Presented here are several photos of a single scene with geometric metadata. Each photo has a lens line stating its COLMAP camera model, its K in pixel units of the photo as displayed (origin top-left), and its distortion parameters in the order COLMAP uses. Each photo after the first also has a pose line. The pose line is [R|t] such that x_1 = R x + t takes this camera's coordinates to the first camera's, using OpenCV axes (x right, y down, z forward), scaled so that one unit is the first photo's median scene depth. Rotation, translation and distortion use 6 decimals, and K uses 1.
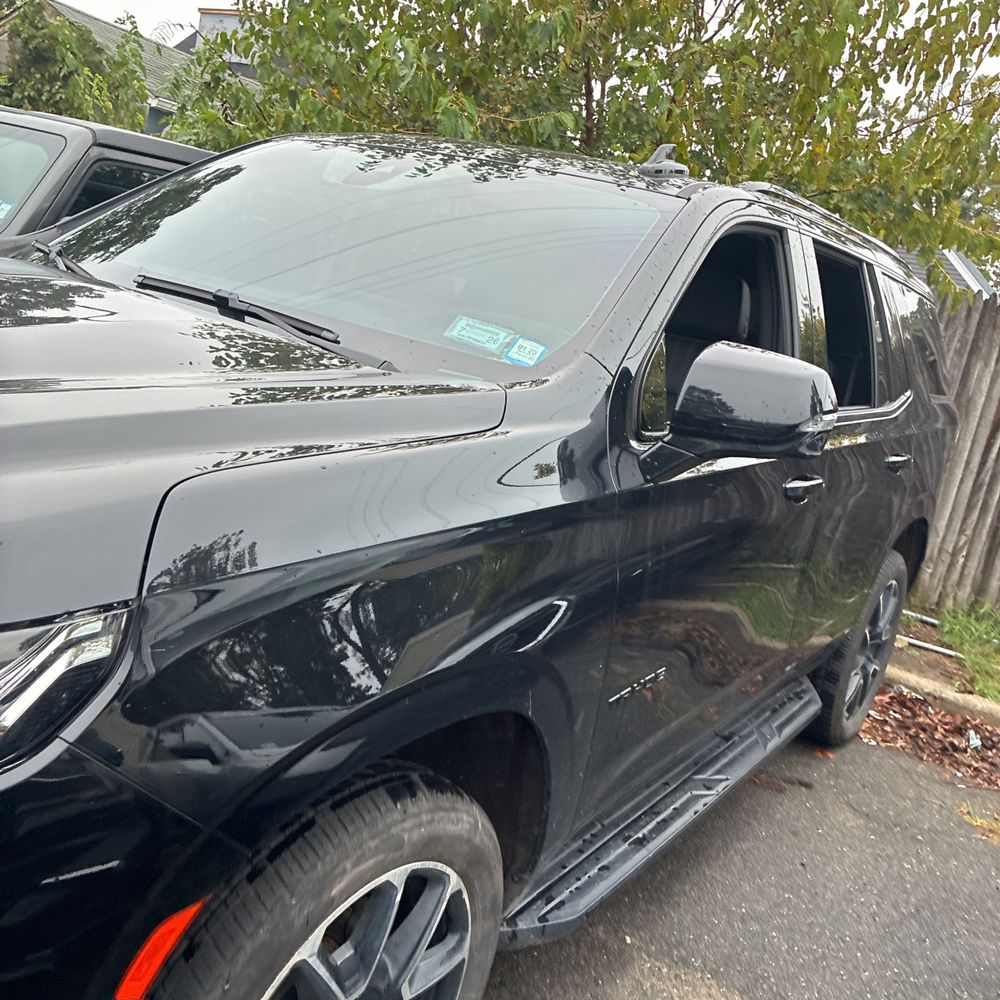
lens RADIAL K [[999.4, 0, 467.9], [0, 999.4, 512.3], [0, 0, 1]] dist [0.005962, 0.011446]
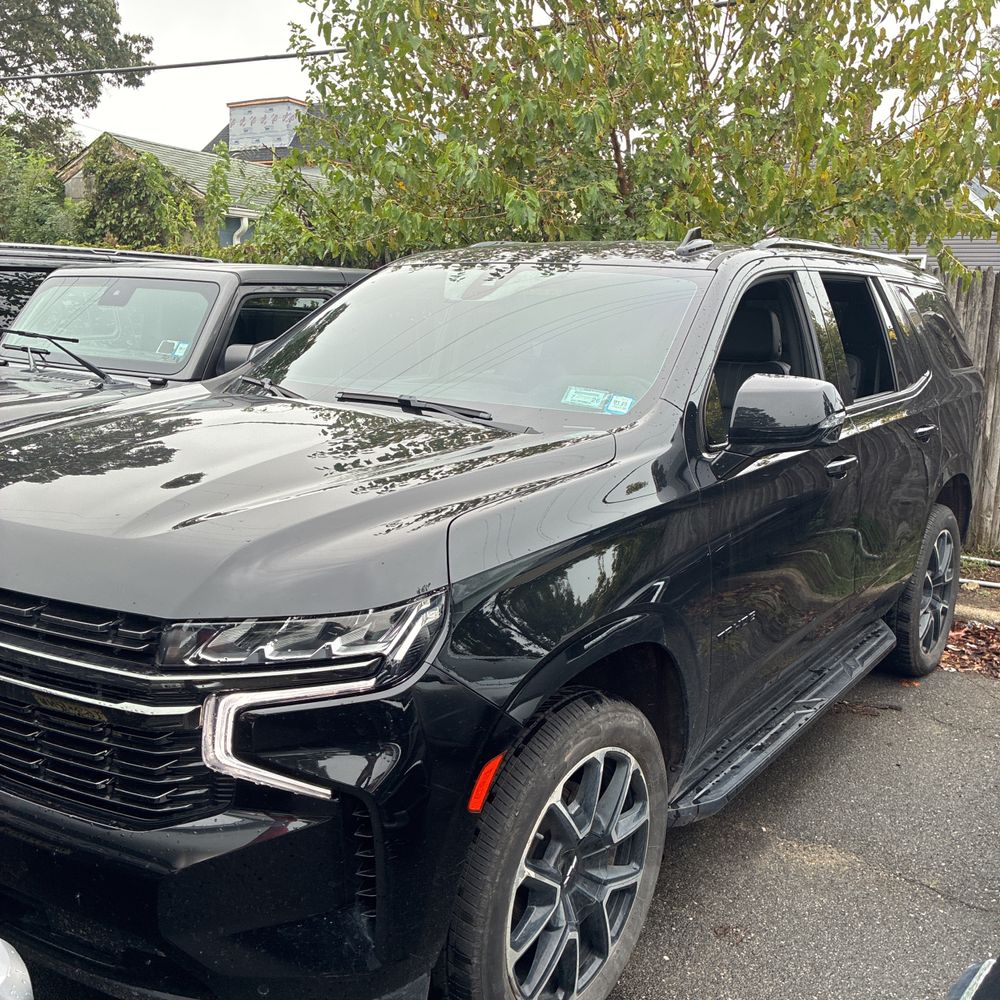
lens RADIAL K [[1006.3, 0, 500.0], [0, 1006.3, 500.0], [0, 0, 1]] dist [0.020513, -0.000836]
pose [[0.986638, -0.156544, -0.045158, -0.046079], [0.154454, 0.986902, -0.046576, 0.010983], [0.051858, 0.038978, 0.997894, -0.303032]]
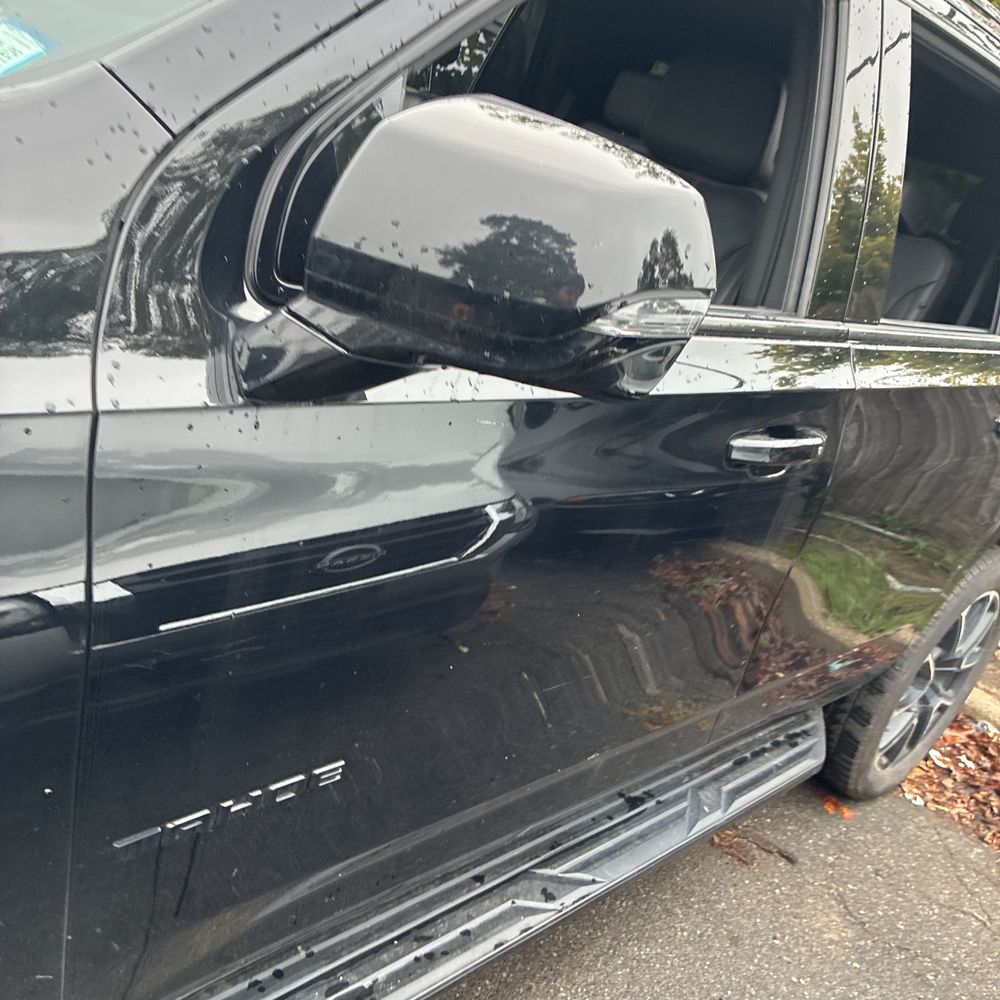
lens RADIAL K [[1006.3, 0, 500.0], [0, 1006.3, 500.0], [0, 0, 1]] dist [0.020513, -0.000836]
pose [[0.978423, 0.167740, -0.120632, 0.230083], [-0.152868, 0.980498, 0.123511, -0.038558], [0.138997, -0.102405, 0.984984, 0.374579]]
